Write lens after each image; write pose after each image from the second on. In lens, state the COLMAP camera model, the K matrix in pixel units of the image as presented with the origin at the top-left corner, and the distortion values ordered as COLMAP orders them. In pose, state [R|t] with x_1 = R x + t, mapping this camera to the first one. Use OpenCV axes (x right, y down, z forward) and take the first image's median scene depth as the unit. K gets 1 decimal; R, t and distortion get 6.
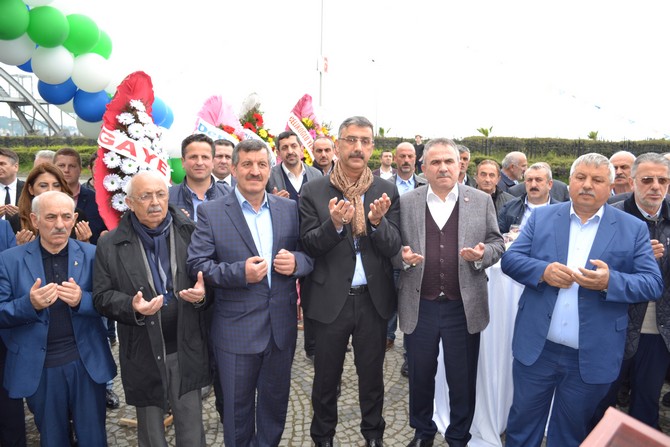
lens RADIAL K [[511.9, 0, 335.0], [0, 511.9, 223.5], [0, 0, 1]] dist [-0.052698, 0.000200]
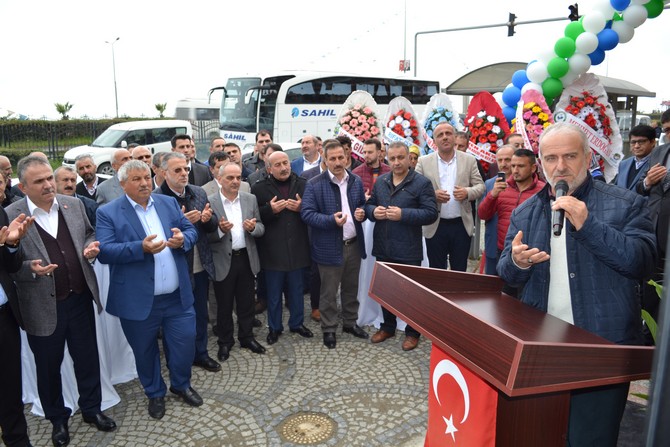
lens RADIAL K [[535.1, 0, 335.0], [0, 535.1, 223.5], [0, 0, 1]] dist [-0.091180, 0.019943]
pose [[0.405143, -0.193522, 0.893537, -0.581563], [0.151903, 0.978005, 0.142941, -0.089723], [-0.901546, 0.077819, 0.425629, -0.082385]]
